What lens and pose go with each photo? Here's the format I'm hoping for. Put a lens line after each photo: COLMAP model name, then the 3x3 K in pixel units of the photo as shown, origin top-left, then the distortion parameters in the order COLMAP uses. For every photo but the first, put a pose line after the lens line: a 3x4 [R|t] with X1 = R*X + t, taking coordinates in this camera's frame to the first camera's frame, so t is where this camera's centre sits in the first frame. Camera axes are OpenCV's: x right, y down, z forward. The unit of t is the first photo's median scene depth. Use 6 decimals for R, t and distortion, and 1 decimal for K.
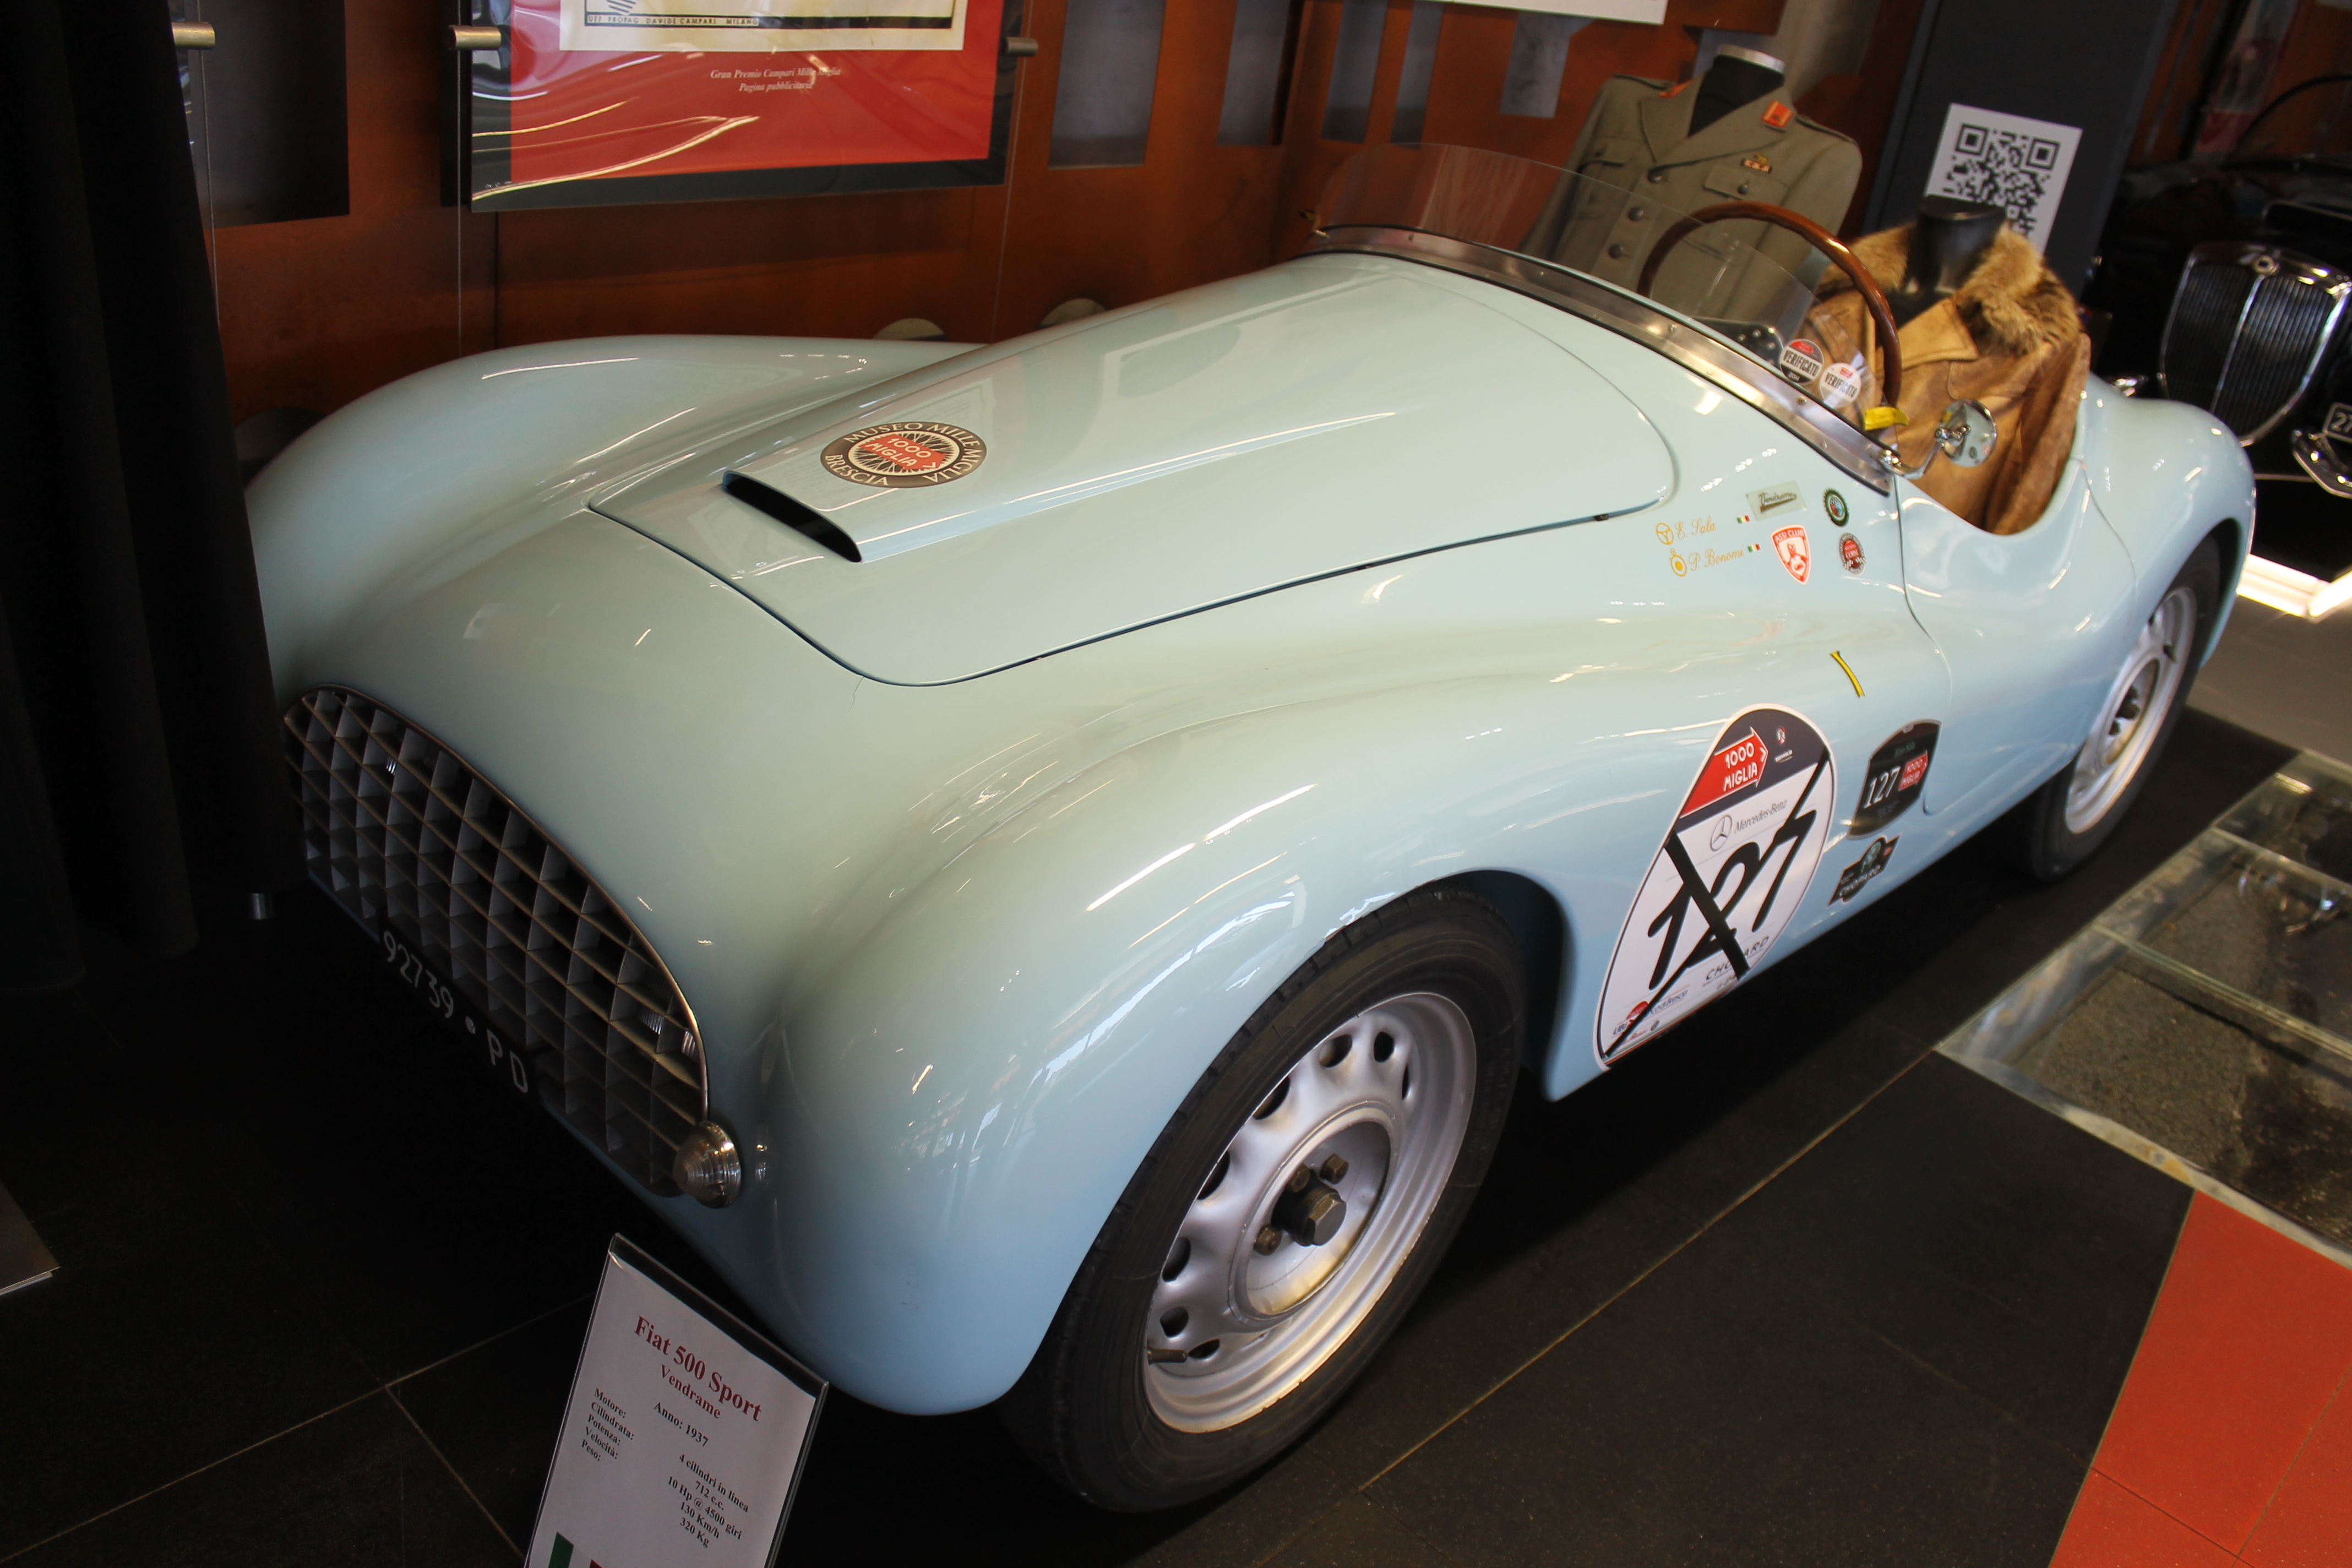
lens RADIAL K [[2077.4, 0, 1175.7], [0, 2077.4, 750.9], [0, 0, 1]] dist [-0.140364, 0.148962]
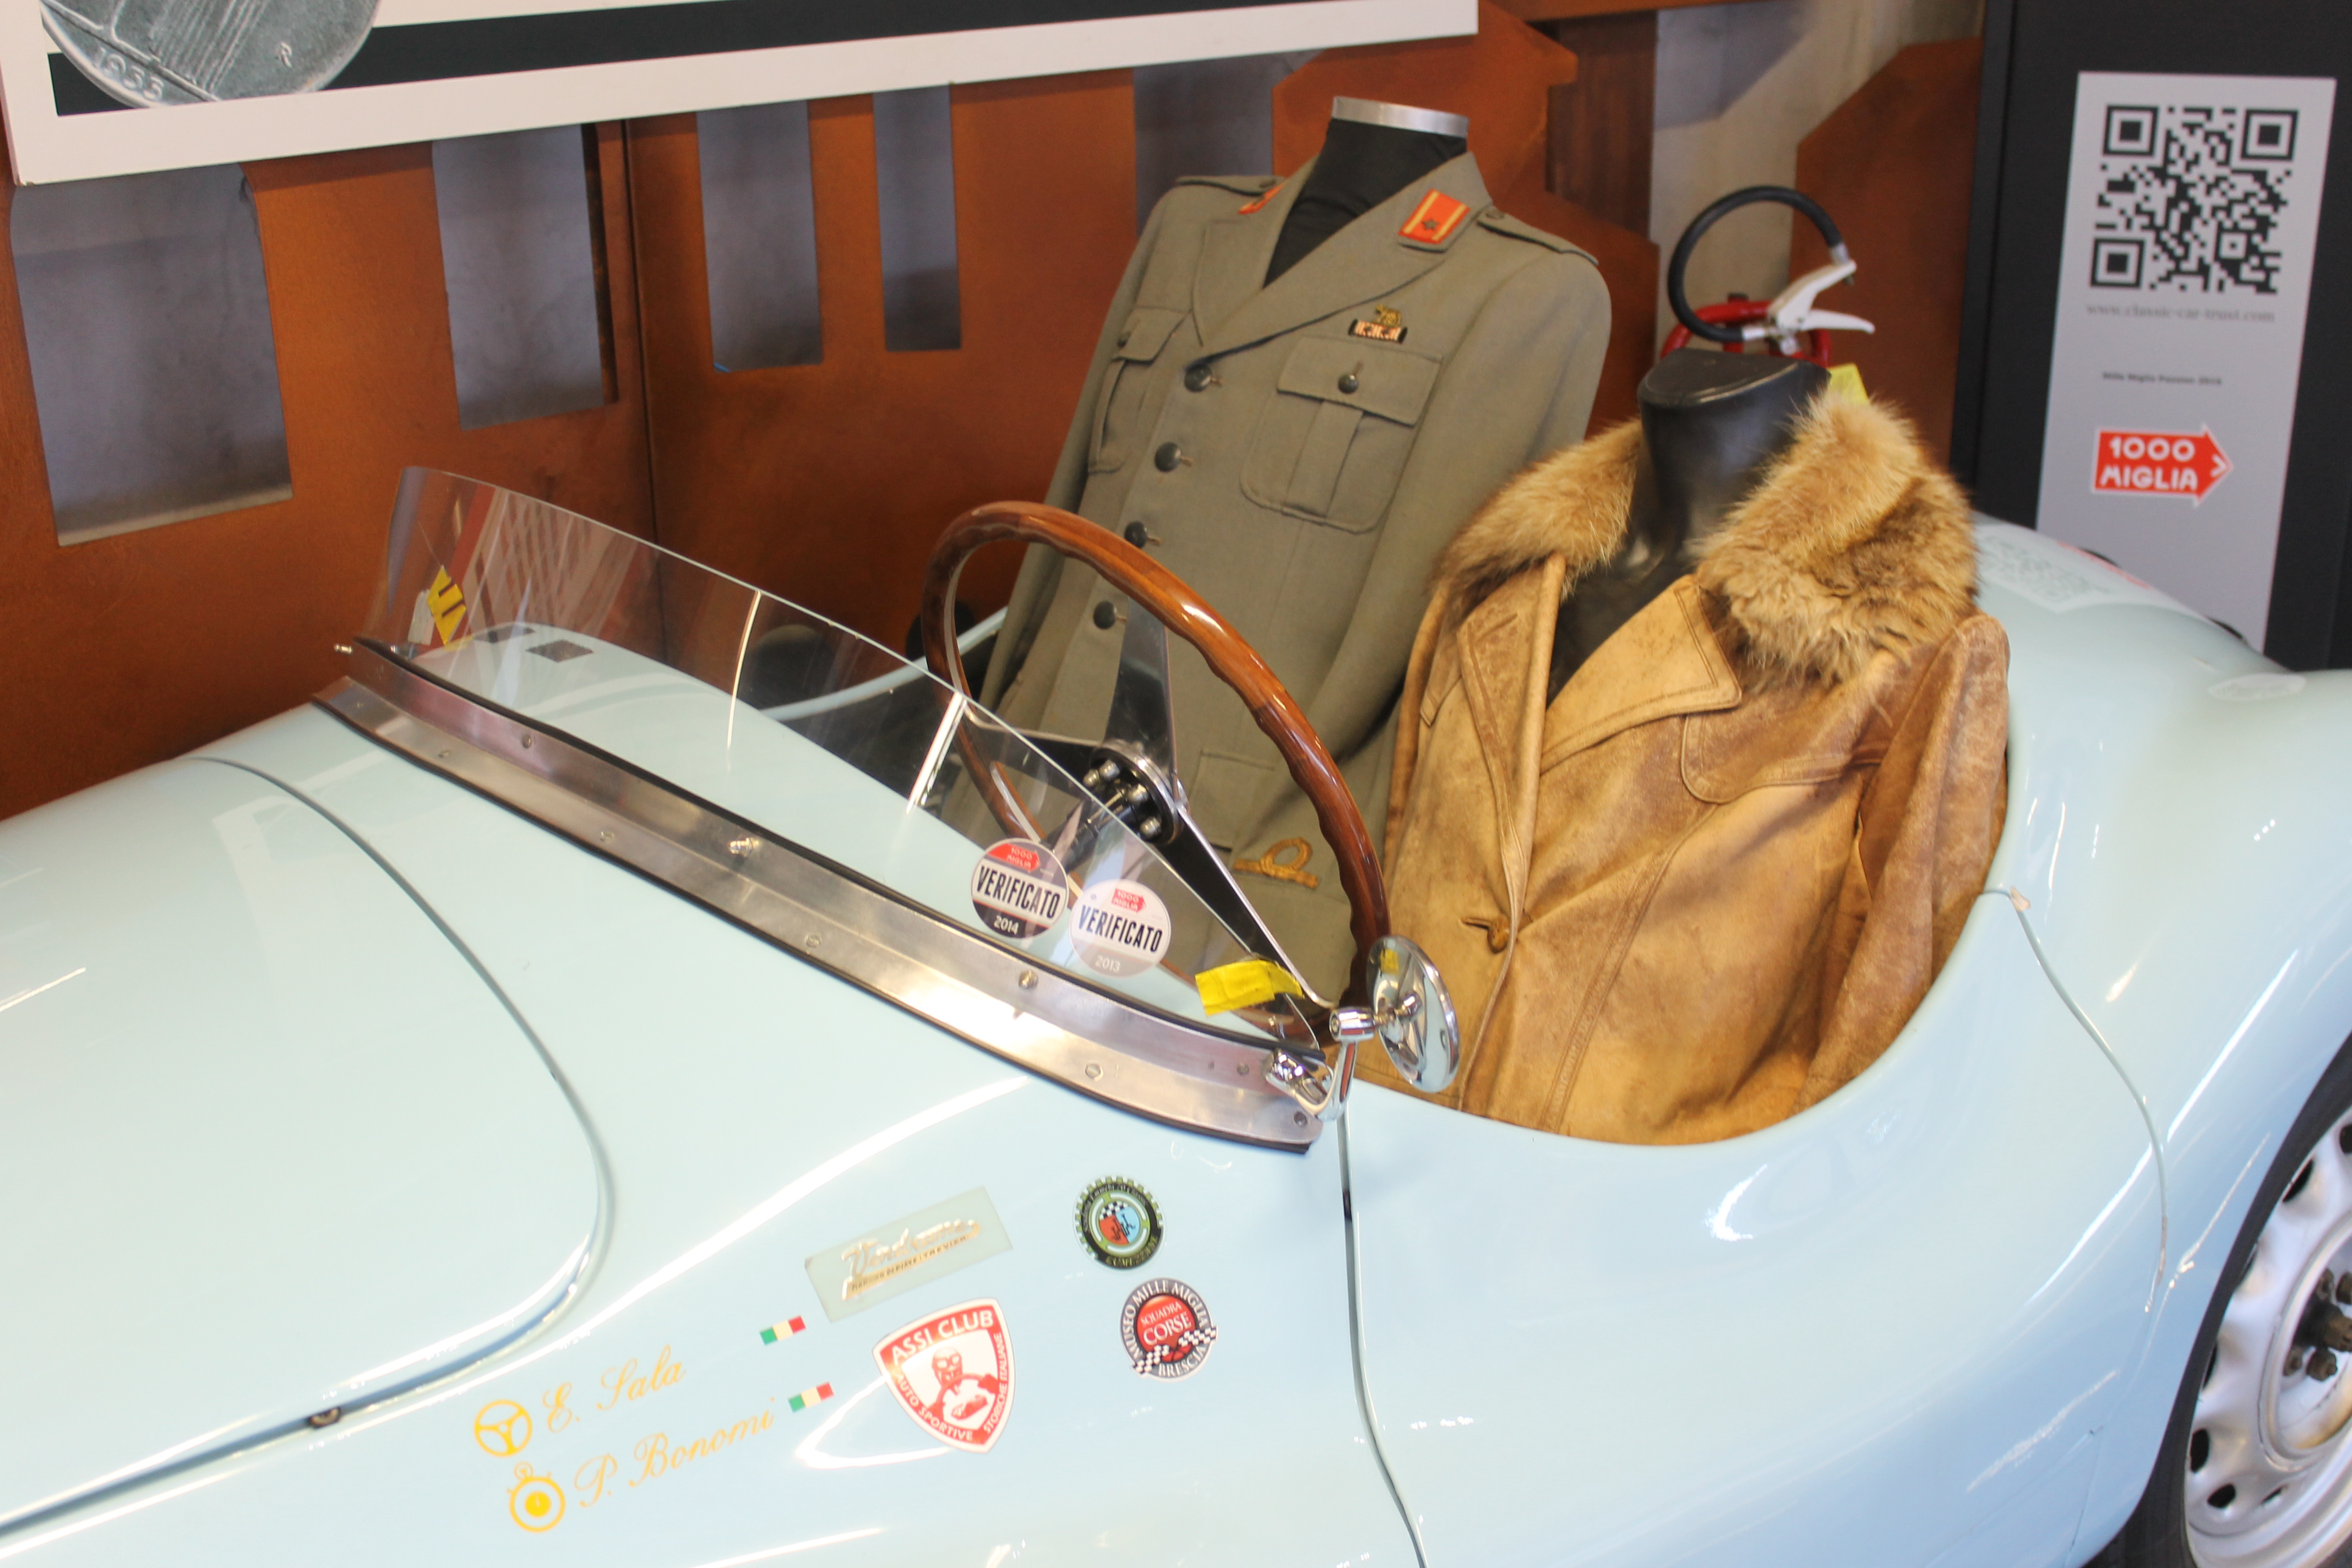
lens RADIAL K [[2841.9, 0, 1176.0], [0, 2841.9, 784.0], [0, 0, 1]] dist [-0.048006, -0.026906]
pose [[0.980876, -0.119934, -0.153292, 0.319185], [0.106235, 0.989825, -0.094658, -0.111470], [0.163085, 0.076562, 0.983637, 0.301375]]
